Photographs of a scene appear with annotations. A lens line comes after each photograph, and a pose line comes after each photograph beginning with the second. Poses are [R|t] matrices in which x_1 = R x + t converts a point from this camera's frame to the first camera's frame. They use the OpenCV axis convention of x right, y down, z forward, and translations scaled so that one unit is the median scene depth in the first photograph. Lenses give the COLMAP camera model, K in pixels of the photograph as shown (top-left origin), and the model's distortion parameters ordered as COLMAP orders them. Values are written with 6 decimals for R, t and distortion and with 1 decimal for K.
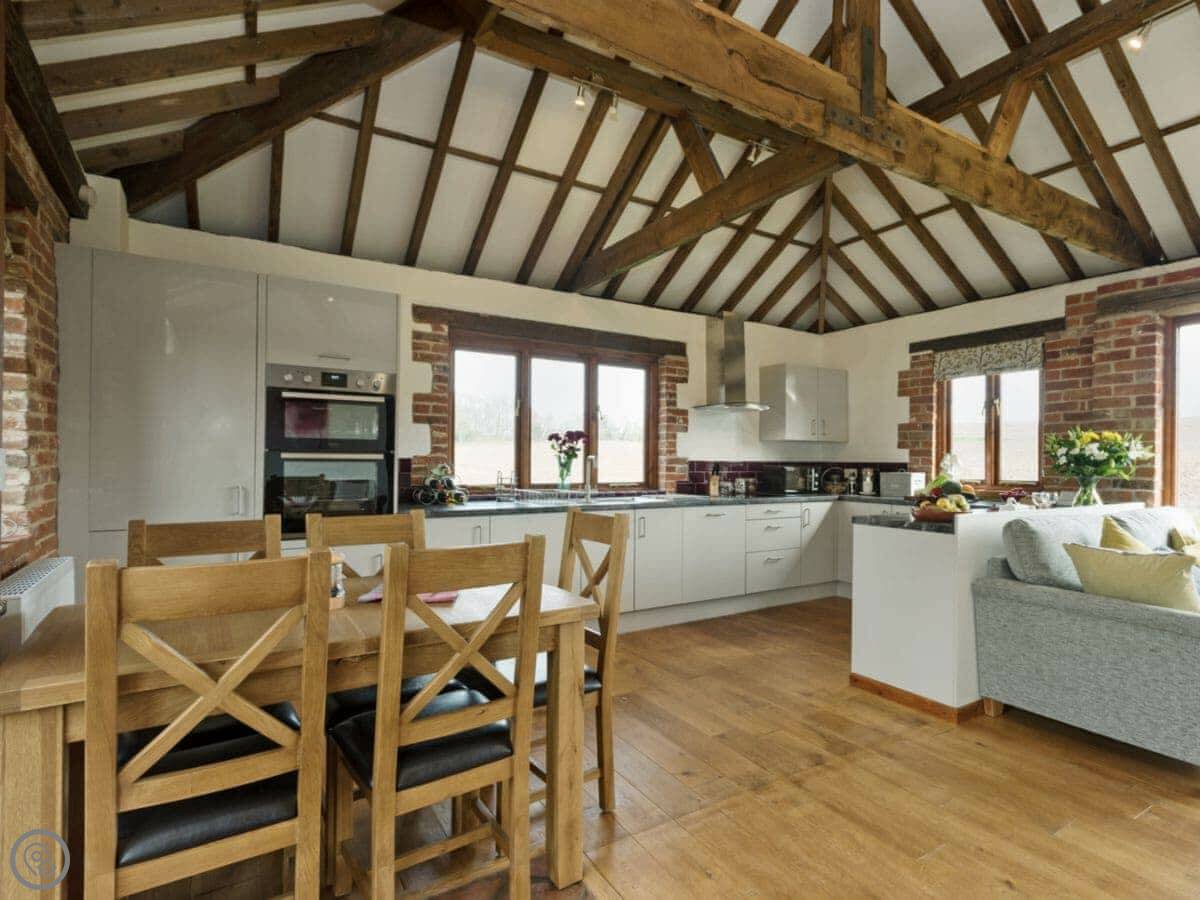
lens RADIAL K [[649.6, 0, 663.4], [0, 649.6, 449.0], [0, 0, 1]] dist [0.000316, 0.000544]
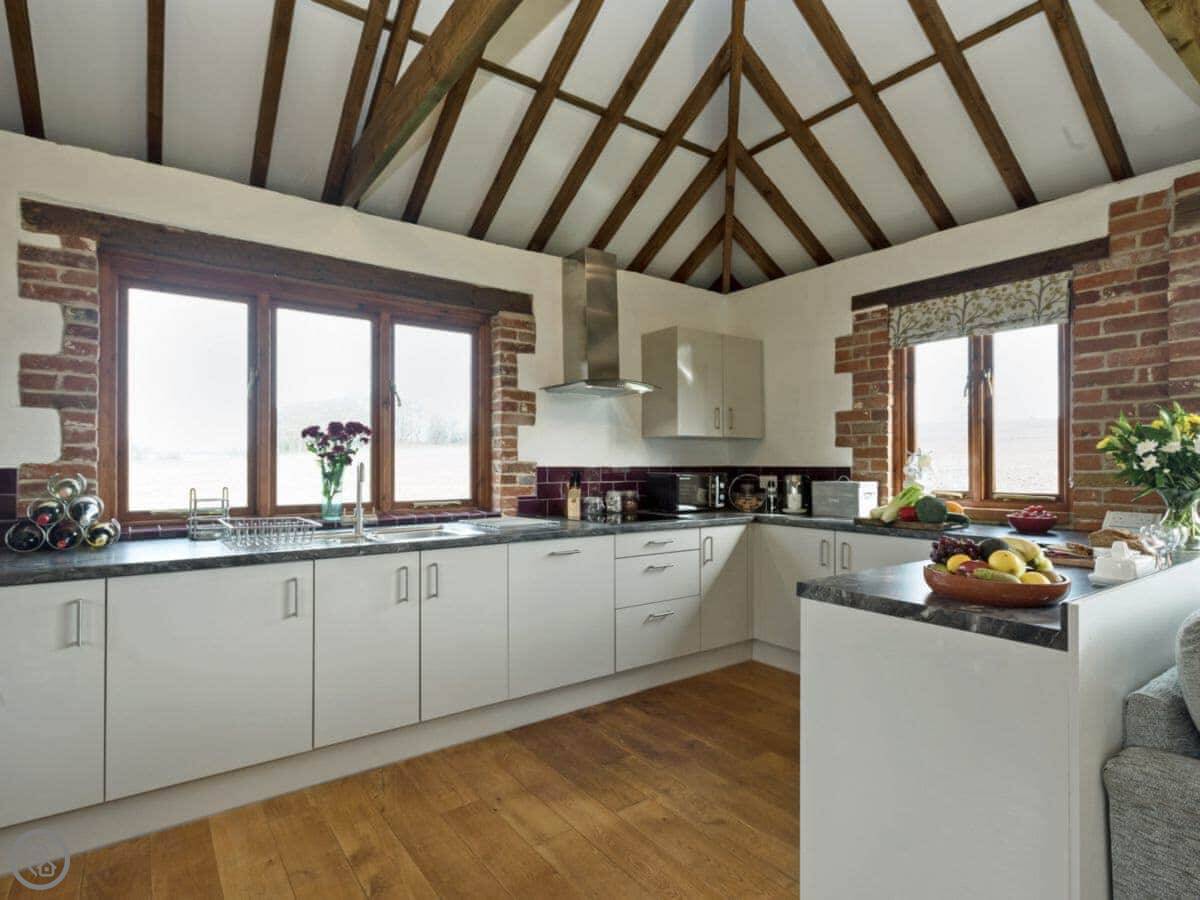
lens RADIAL K [[632.4, 0, 600.0], [0, 632.4, 450.0], [0, 0, 1]] dist [0.000750, 0.000194]
pose [[0.998999, -0.007264, 0.044148, 0.078843], [0.007429, 0.999966, -0.003575, 0.003313], [-0.044121, 0.003900, 0.999019, 0.343755]]
